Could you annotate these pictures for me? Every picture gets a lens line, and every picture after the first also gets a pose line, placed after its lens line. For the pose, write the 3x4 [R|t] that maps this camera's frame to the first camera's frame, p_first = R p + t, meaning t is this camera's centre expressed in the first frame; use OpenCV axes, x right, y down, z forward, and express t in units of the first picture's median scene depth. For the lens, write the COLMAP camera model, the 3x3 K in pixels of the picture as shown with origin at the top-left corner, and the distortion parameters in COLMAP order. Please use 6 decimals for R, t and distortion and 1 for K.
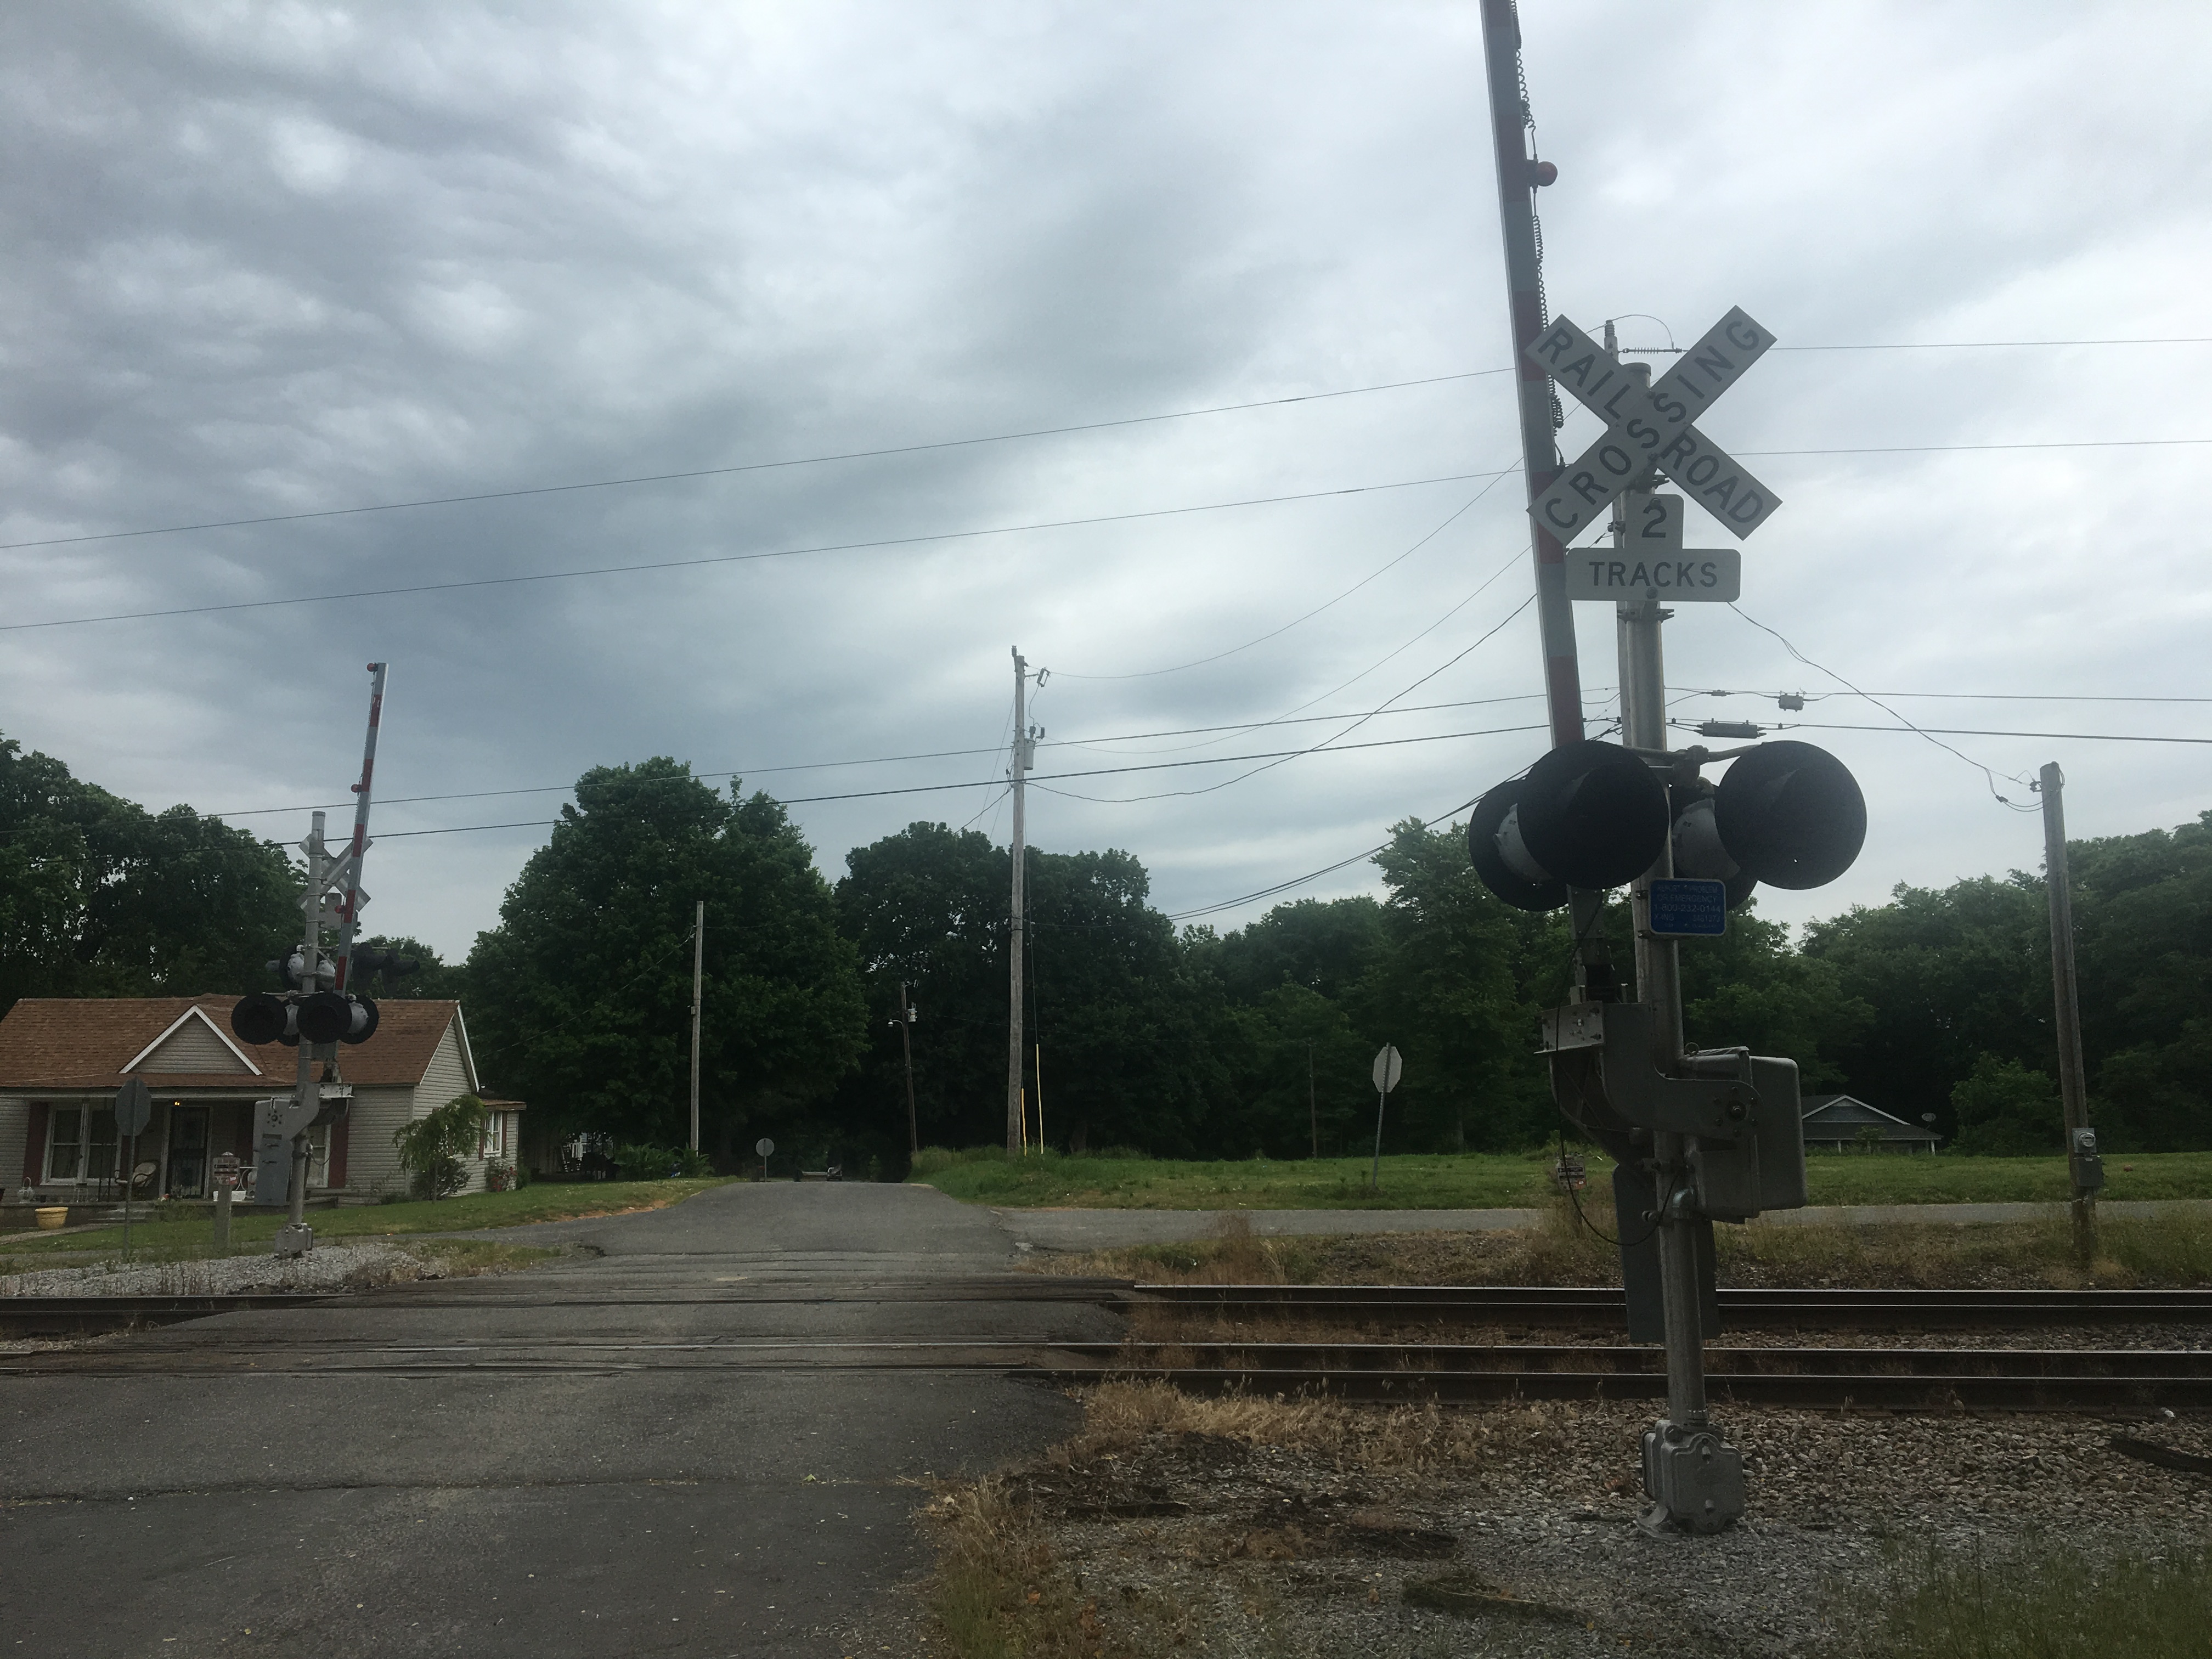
lens RADIAL K [[1893.8, 0, 1100.9], [0, 1893.8, 796.7], [0, 0, 1]] dist [0.072212, -0.094728]
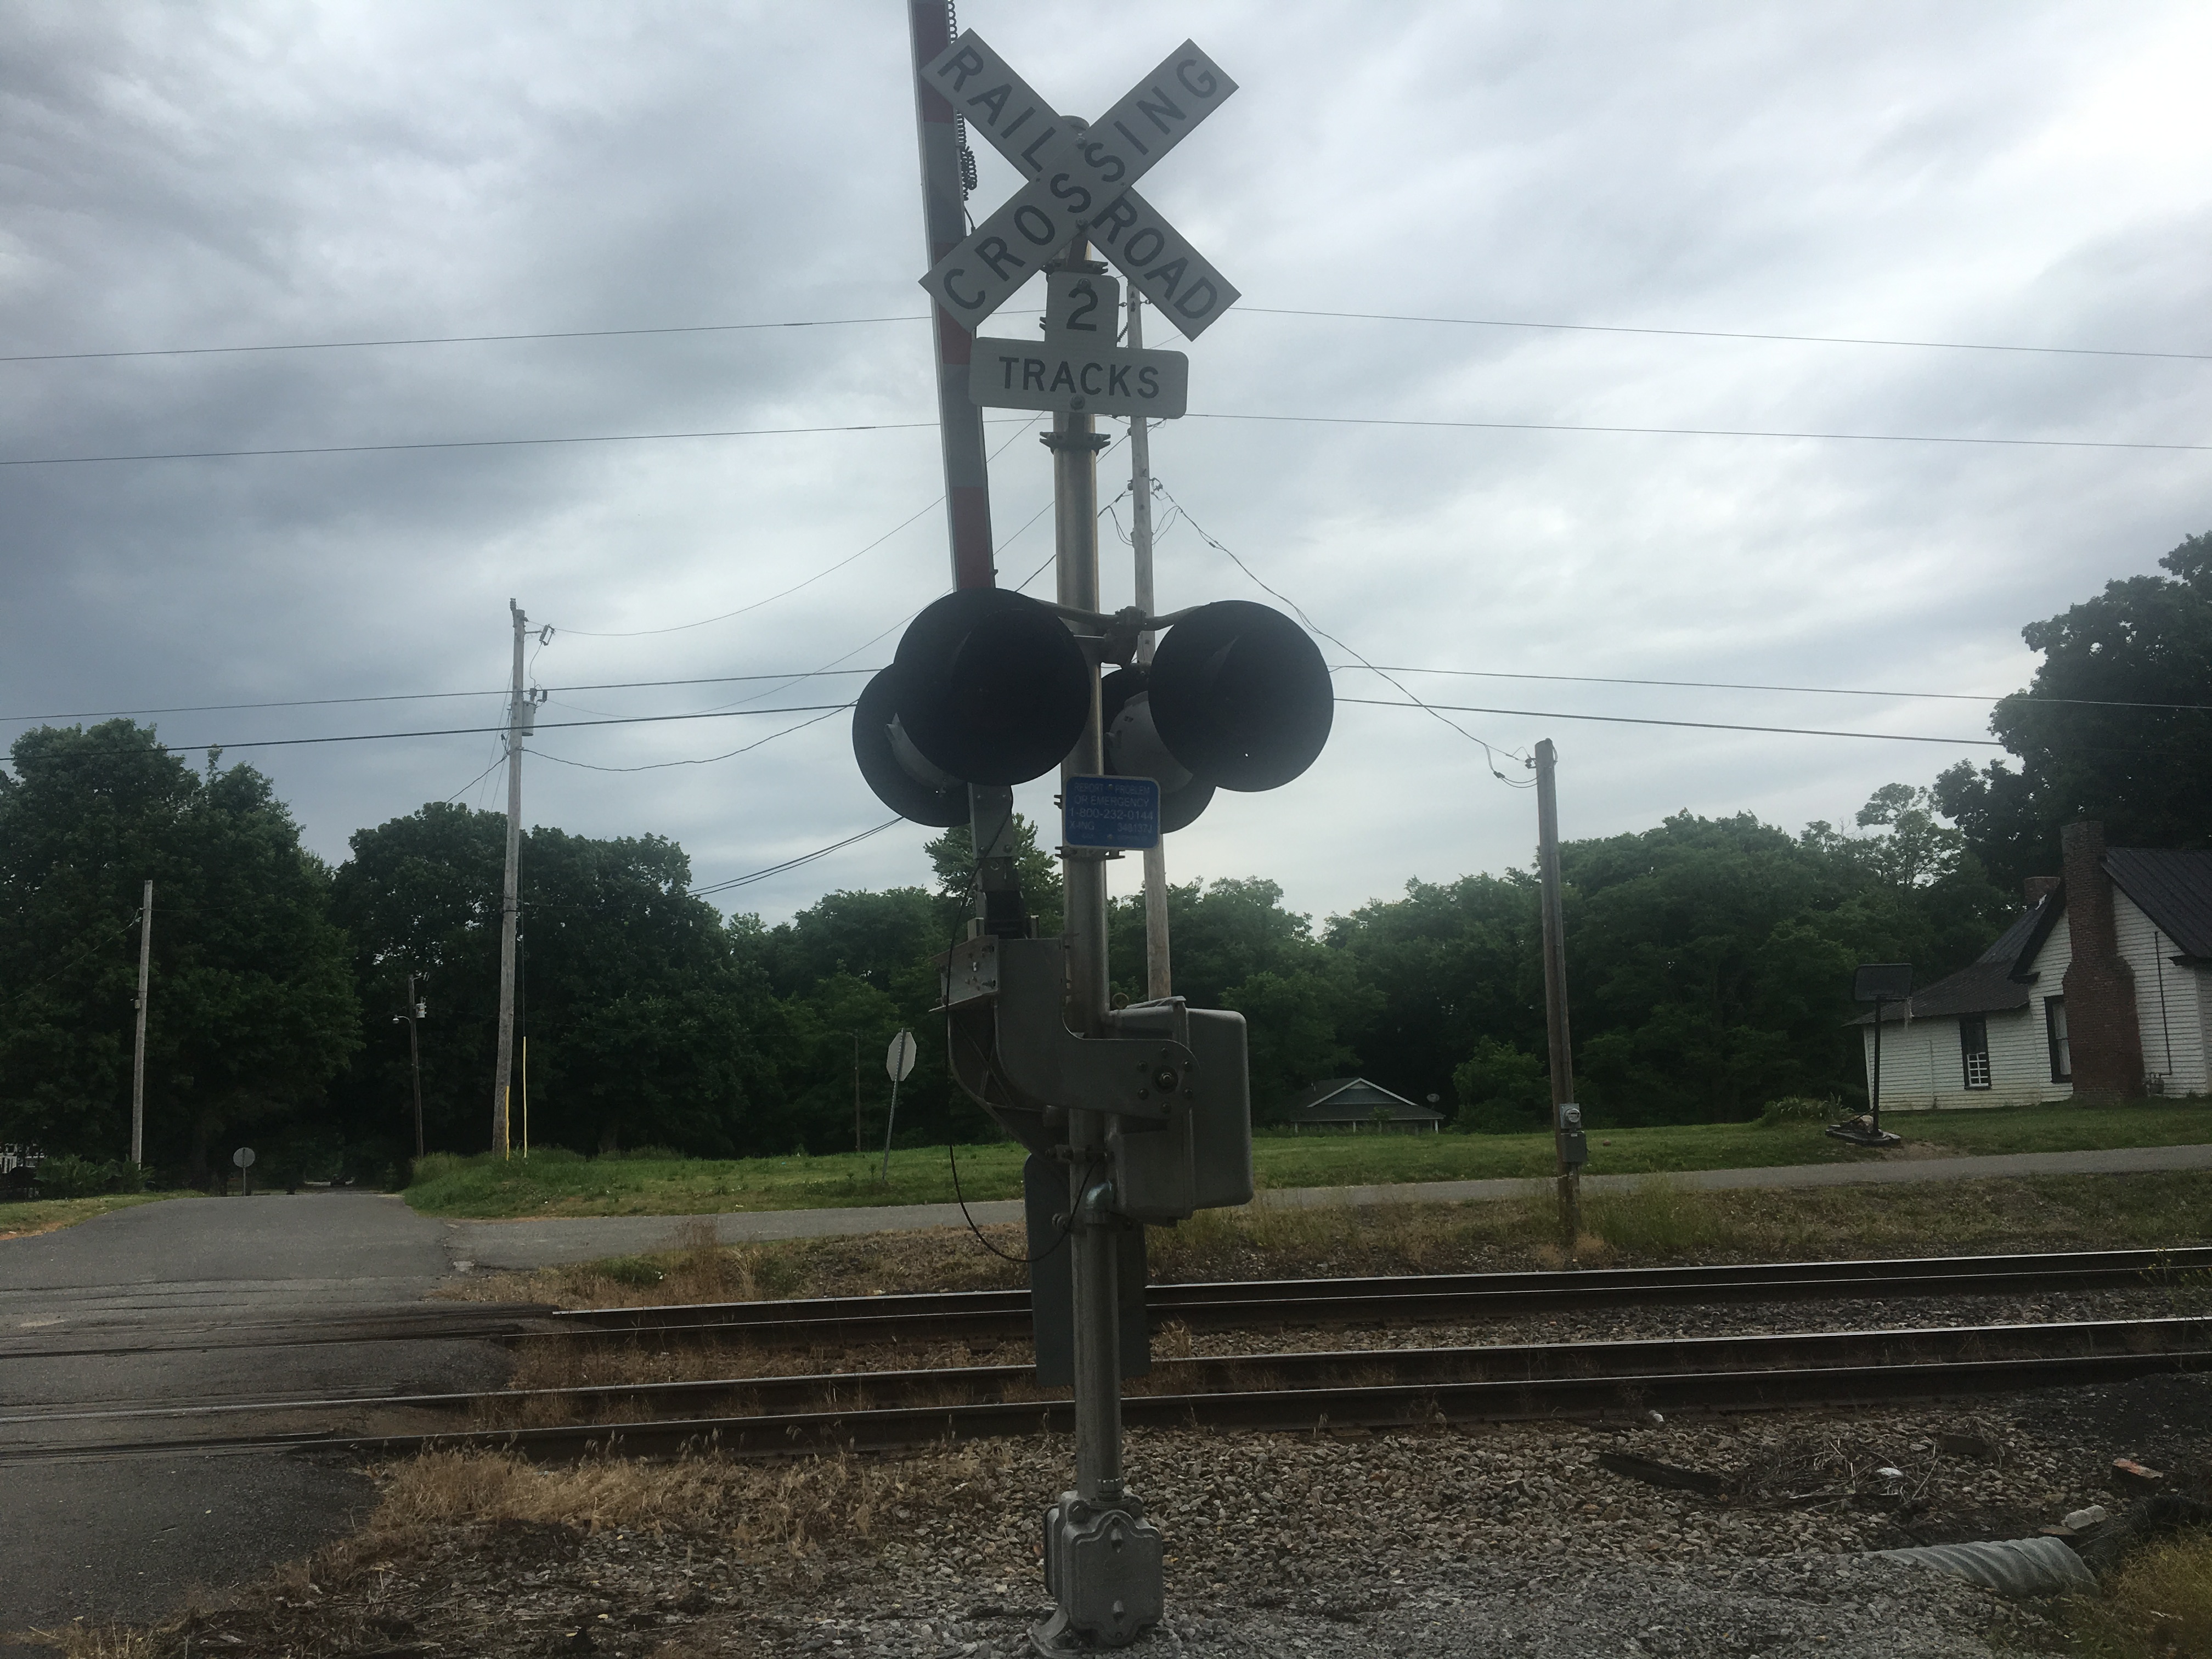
lens RADIAL K [[1884.5, 0, 1094.0], [0, 1884.5, 766.4], [0, 0, 1]] dist [0.107726, -0.171945]
pose [[0.974040, 0.023110, 0.225195, 0.044548], [-0.020258, 0.999683, -0.014968, 0.017376], [-0.225469, 0.010017, 0.974199, 0.090889]]
